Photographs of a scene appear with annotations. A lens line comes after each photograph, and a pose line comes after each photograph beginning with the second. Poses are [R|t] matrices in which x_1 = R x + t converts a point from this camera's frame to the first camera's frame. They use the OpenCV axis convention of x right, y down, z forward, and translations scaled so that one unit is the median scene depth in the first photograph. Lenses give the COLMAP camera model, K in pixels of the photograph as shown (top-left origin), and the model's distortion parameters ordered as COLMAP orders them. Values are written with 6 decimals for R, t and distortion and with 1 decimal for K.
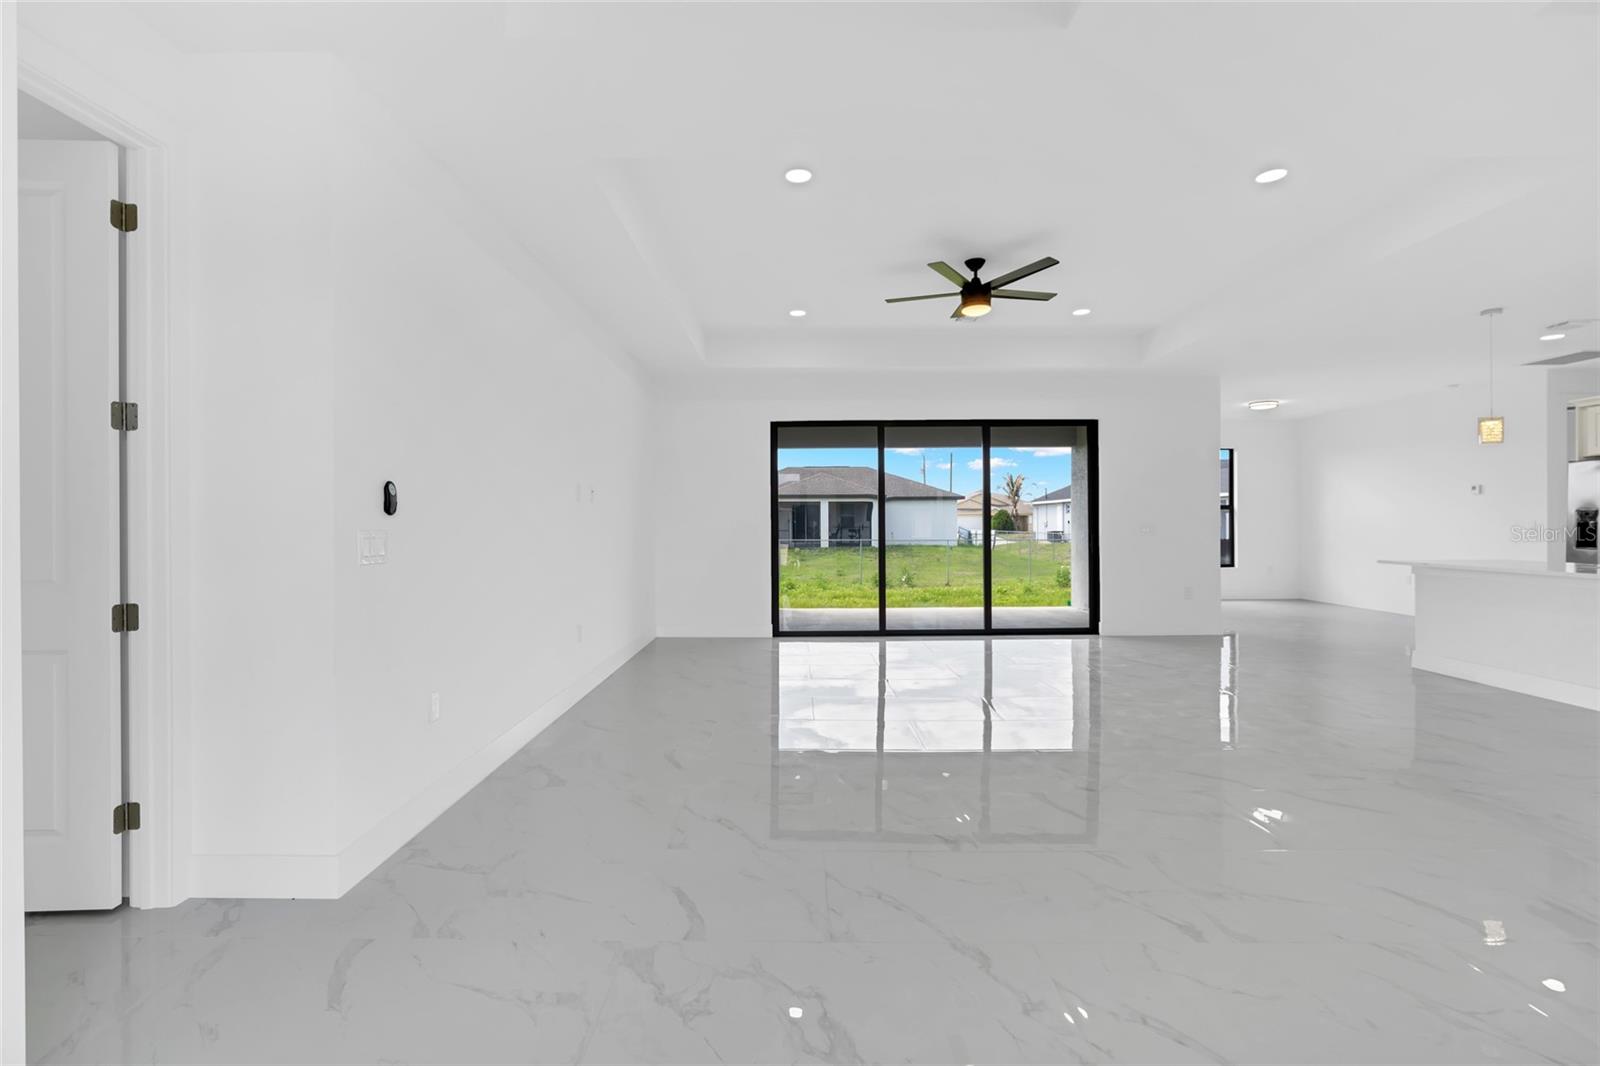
lens RADIAL K [[731.2, 0, 793.8], [0, 731.2, 517.3], [0, 0, 1]] dist [-0.000544, 0.000513]
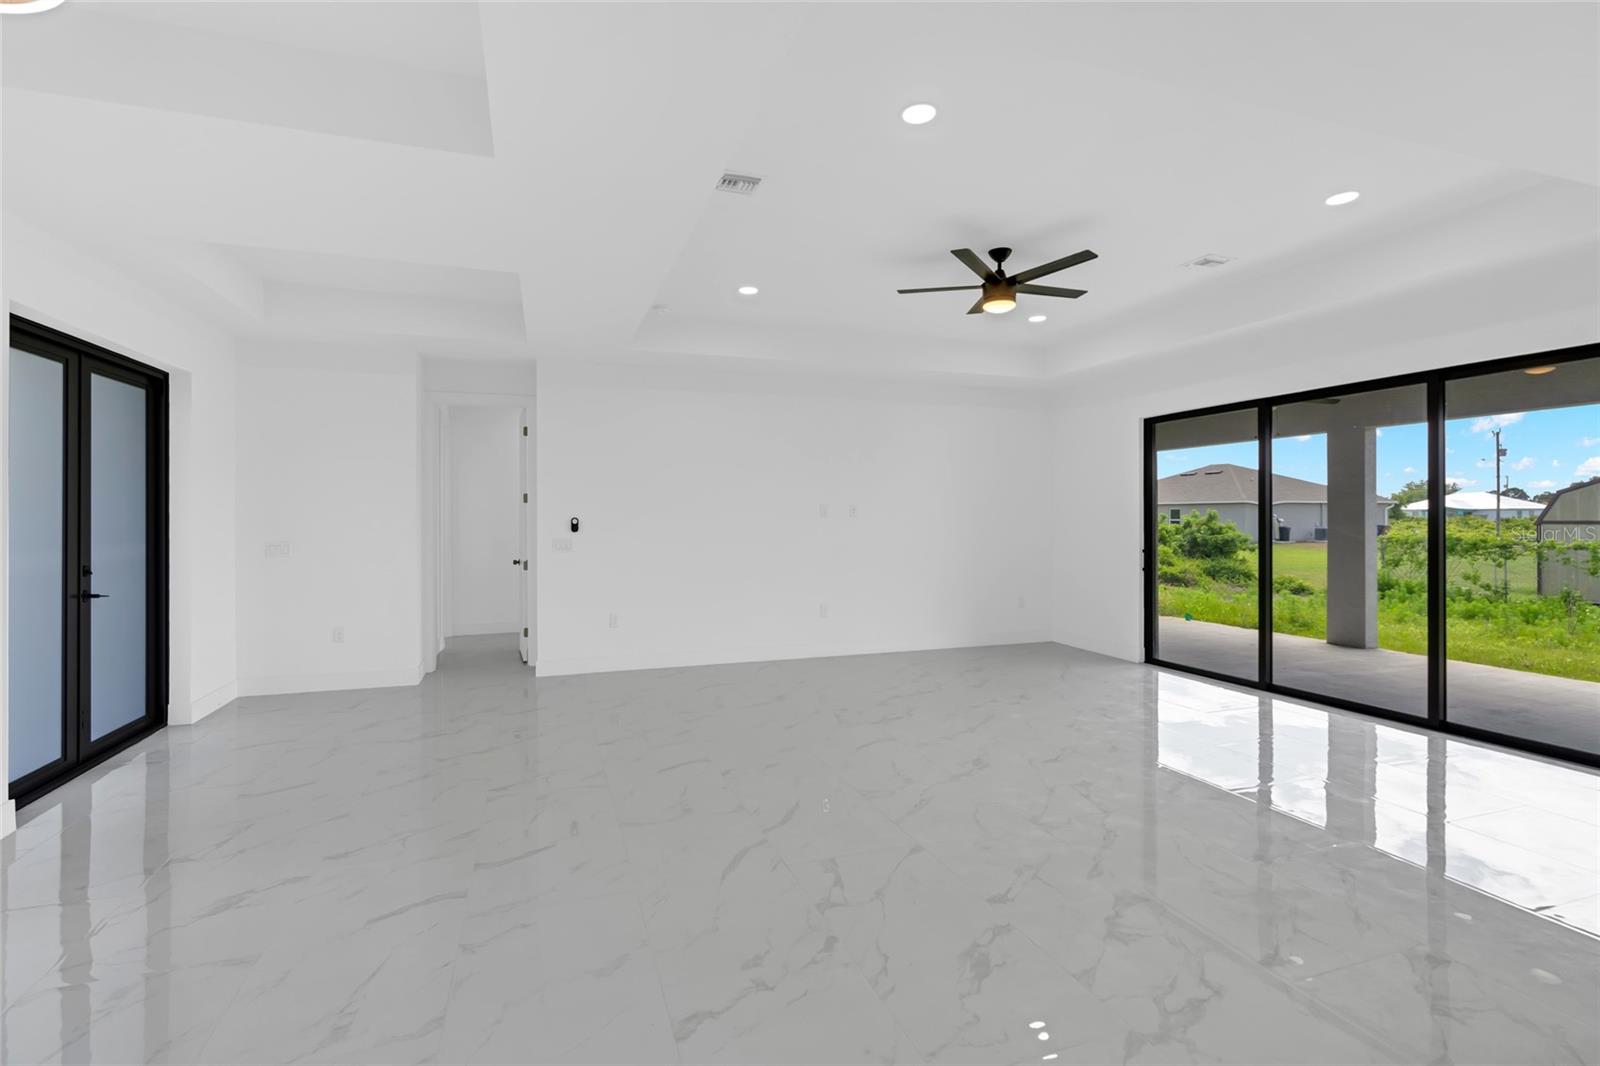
lens RADIAL K [[714.4, 0, 800.6], [0, 714.4, 527.1], [0, 0, 1]] dist [-0.011477, 0.000337]
pose [[0.332468, 0.013541, -0.943017, 0.652402], [0.008880, 0.999808, 0.017487, -0.022058], [0.943073, -0.014188, 0.332284, 0.308151]]
